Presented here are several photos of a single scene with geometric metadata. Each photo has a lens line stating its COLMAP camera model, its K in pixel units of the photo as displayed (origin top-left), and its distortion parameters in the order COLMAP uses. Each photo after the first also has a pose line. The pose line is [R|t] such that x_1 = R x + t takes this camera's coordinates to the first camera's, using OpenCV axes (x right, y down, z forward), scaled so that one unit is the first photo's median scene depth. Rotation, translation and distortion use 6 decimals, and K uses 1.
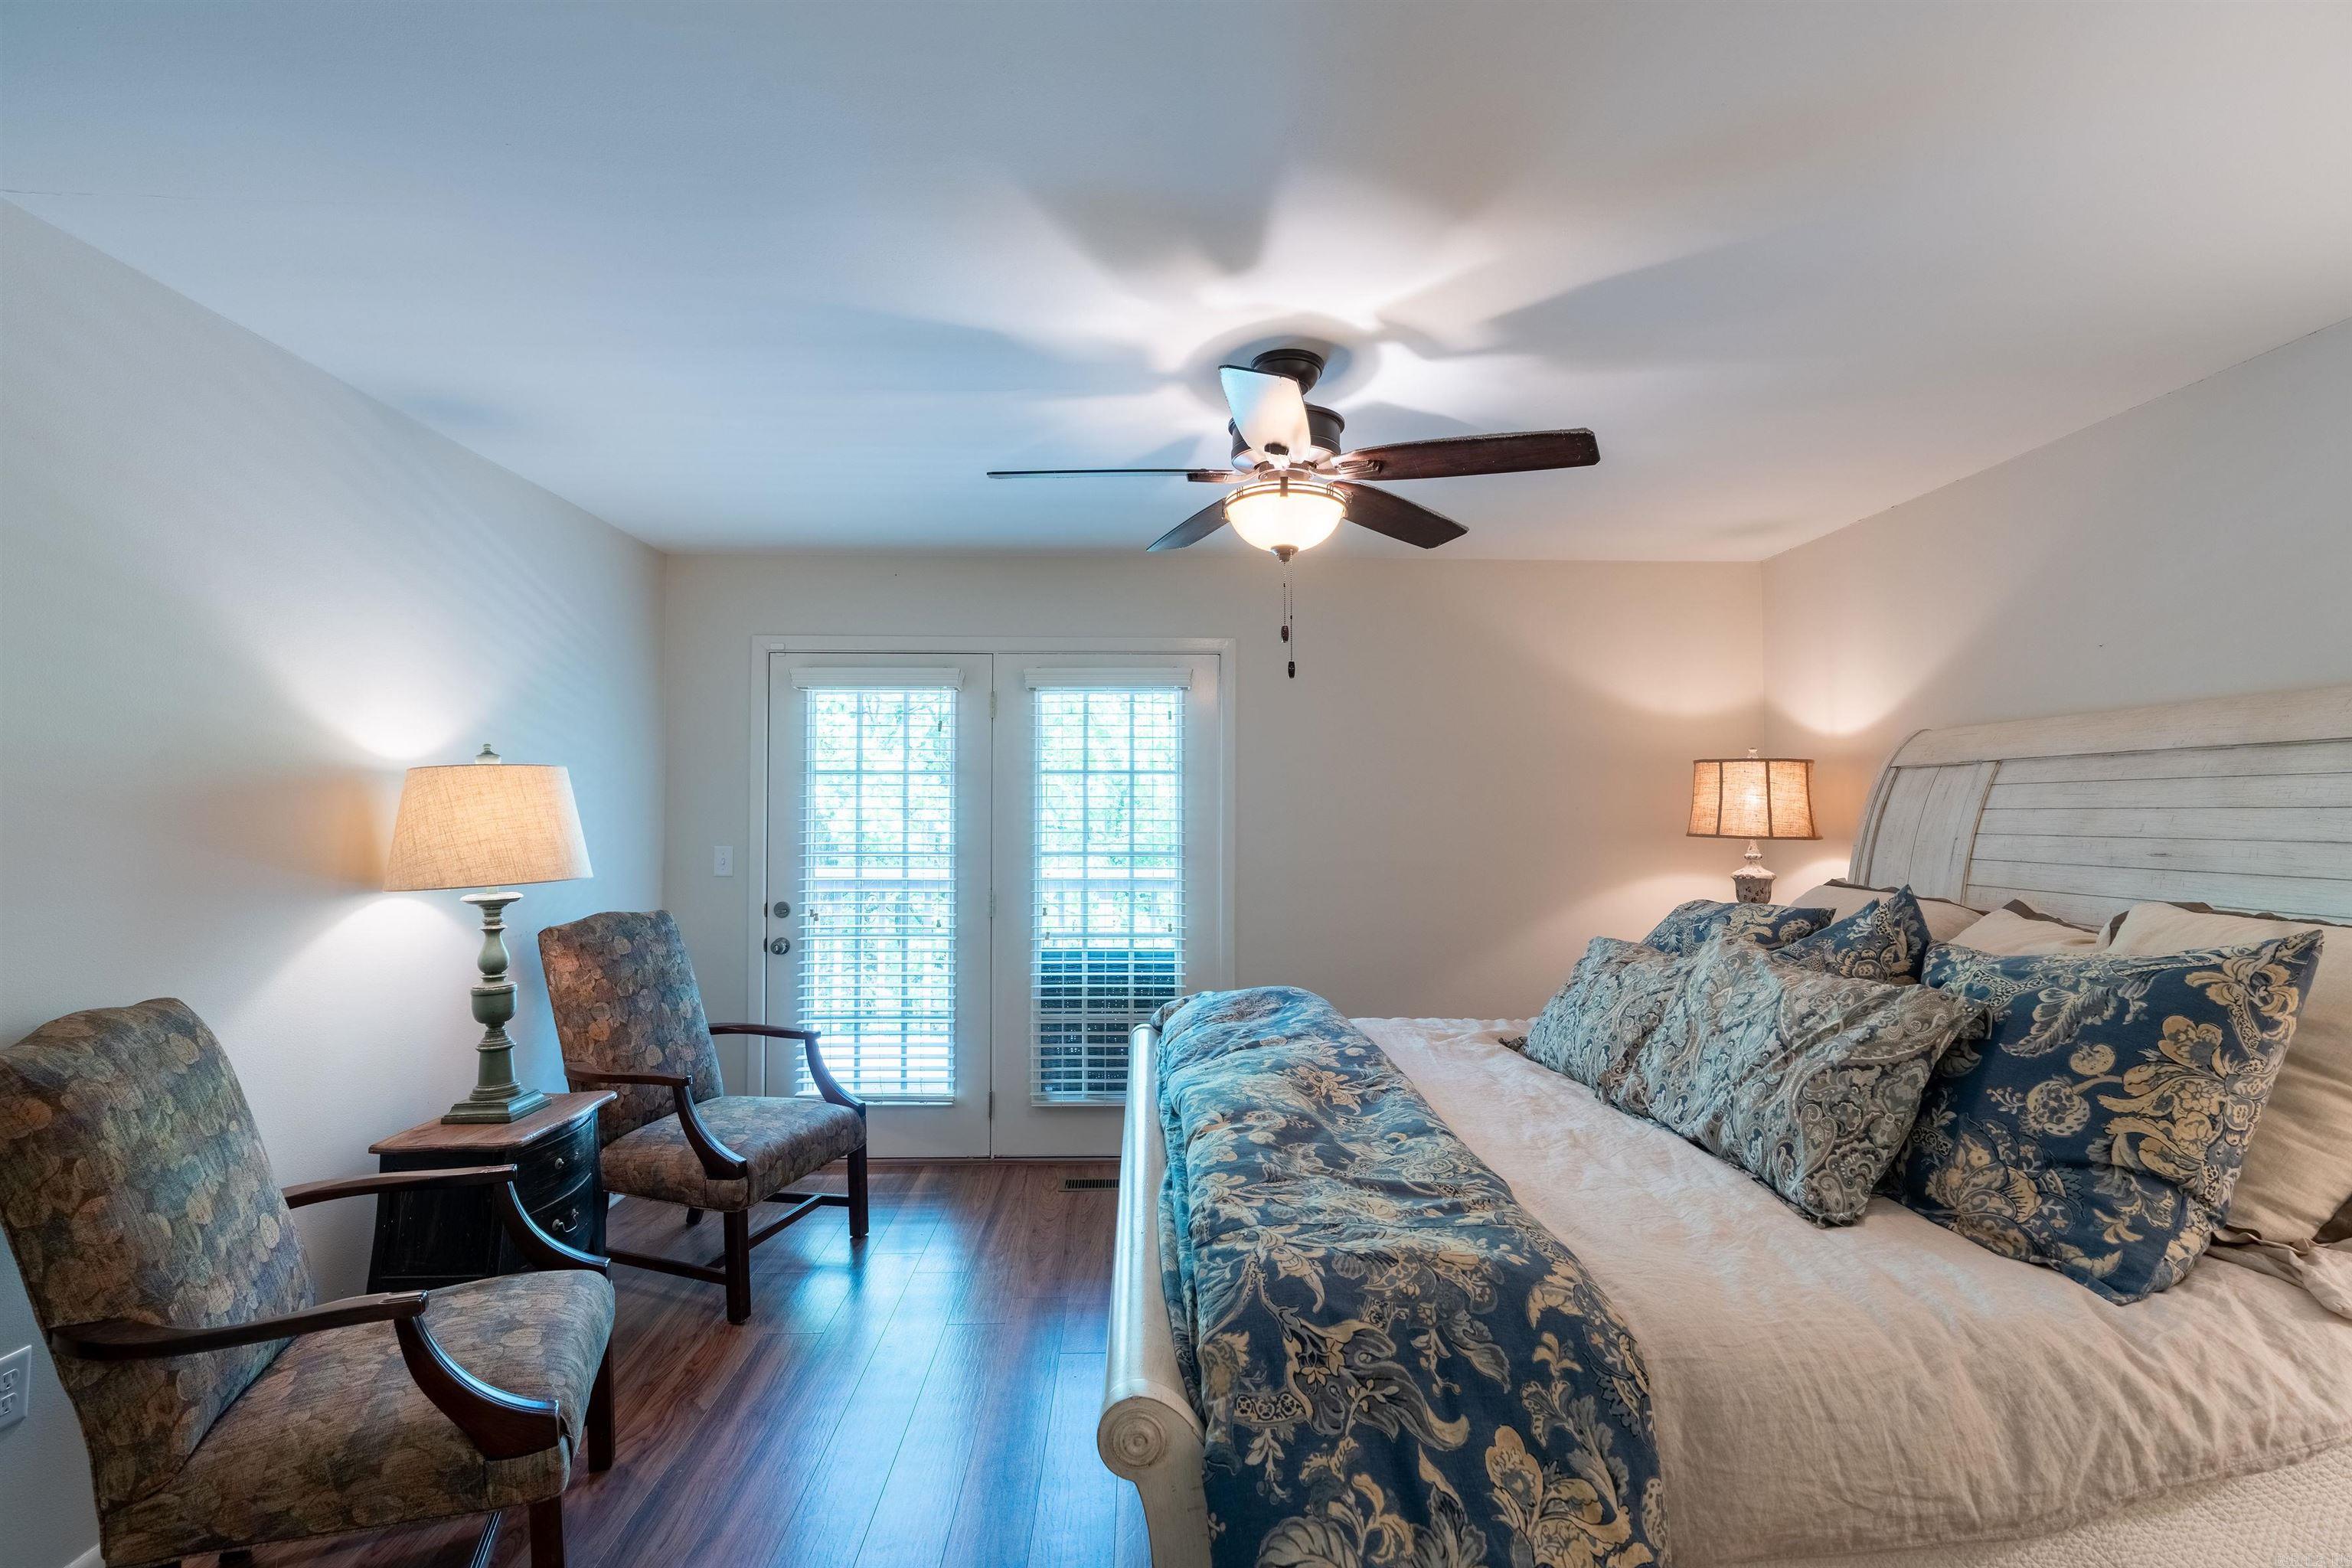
lens RADIAL K [[1053.1, 0, 1169.5], [0, 1053.1, 791.1], [0, 0, 1]] dist [-0.002461, 0.001021]
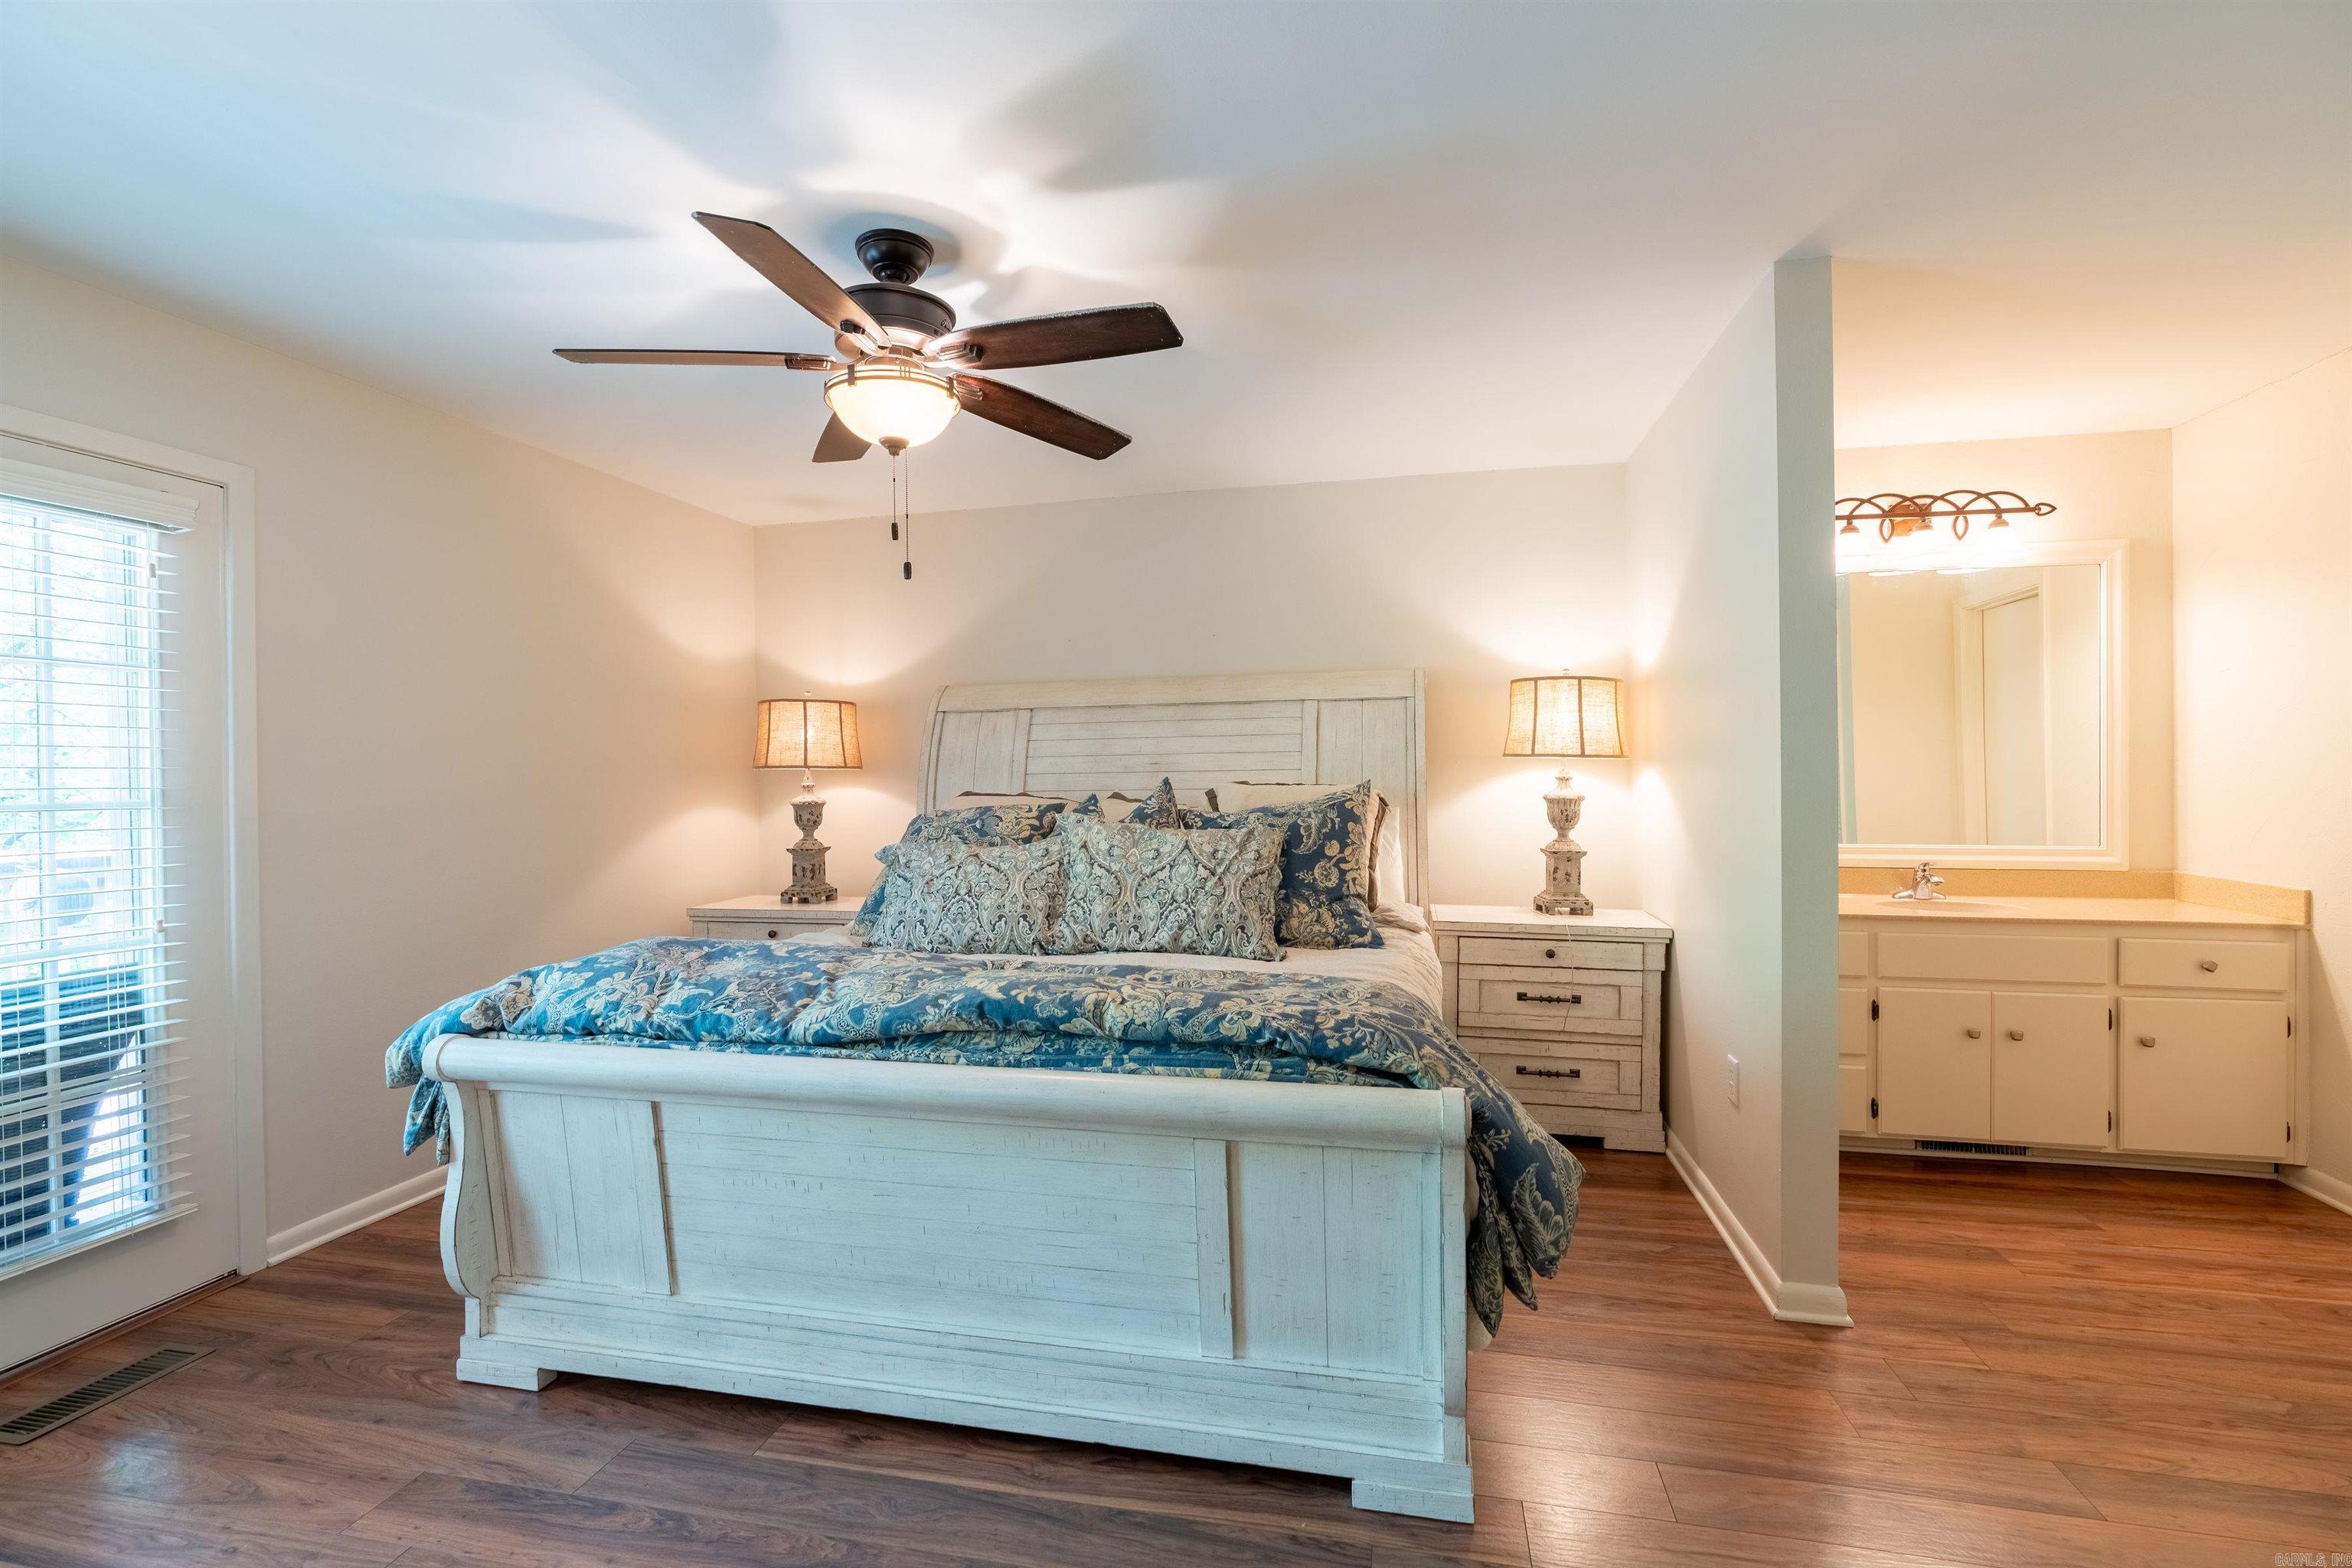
lens RADIAL K [[1053.1, 0, 1177.0], [0, 1053.1, 787.5], [0, 0, 1]] dist [-0.002461, 0.001021]
pose [[0.246951, -0.018348, 0.968854, -0.806233], [-0.004073, 0.999792, 0.019972, 0.067943], [-0.969019, -0.008879, 0.246825, 0.544712]]
